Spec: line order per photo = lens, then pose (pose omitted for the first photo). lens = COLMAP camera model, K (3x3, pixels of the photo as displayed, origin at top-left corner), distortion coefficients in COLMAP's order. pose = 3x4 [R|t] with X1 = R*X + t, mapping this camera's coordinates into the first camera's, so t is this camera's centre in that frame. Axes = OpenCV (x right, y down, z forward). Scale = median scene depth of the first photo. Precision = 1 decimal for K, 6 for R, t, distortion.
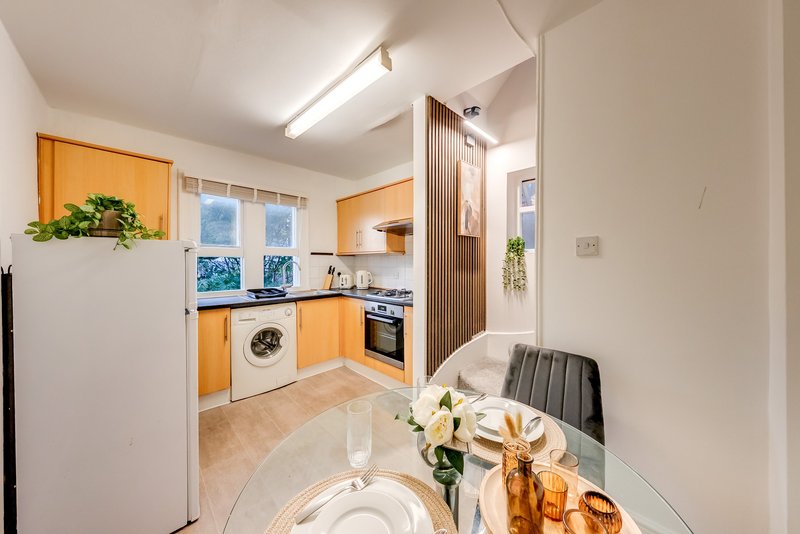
lens RADIAL K [[270.0, 0, 403.4], [0, 270.0, 265.8], [0, 0, 1]] dist [-0.004863, -0.000080]
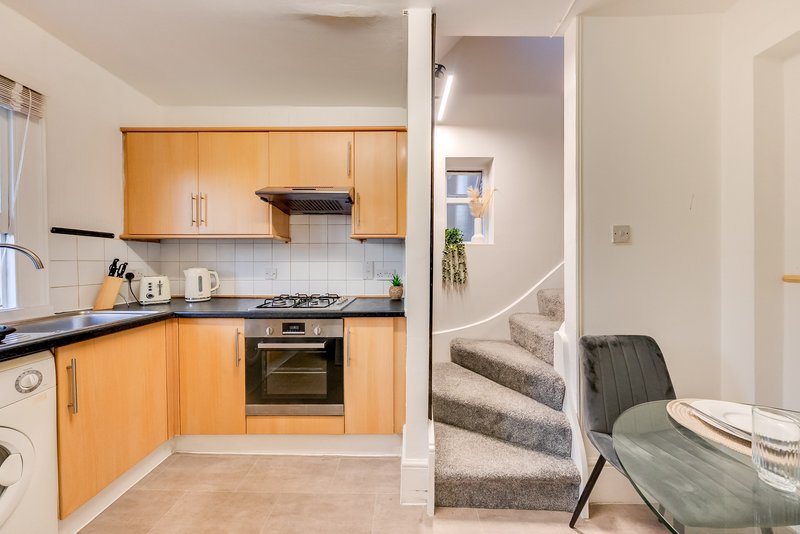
lens RADIAL K [[270.0, 0, 403.4], [0, 270.0, 265.8], [0, 0, 1]] dist [-0.004863, -0.000080]
pose [[0.704983, -0.008325, 0.709176, -0.298147], [0.009369, 0.999953, 0.002425, 0.018578], [-0.709163, 0.004935, 0.705028, 0.359938]]
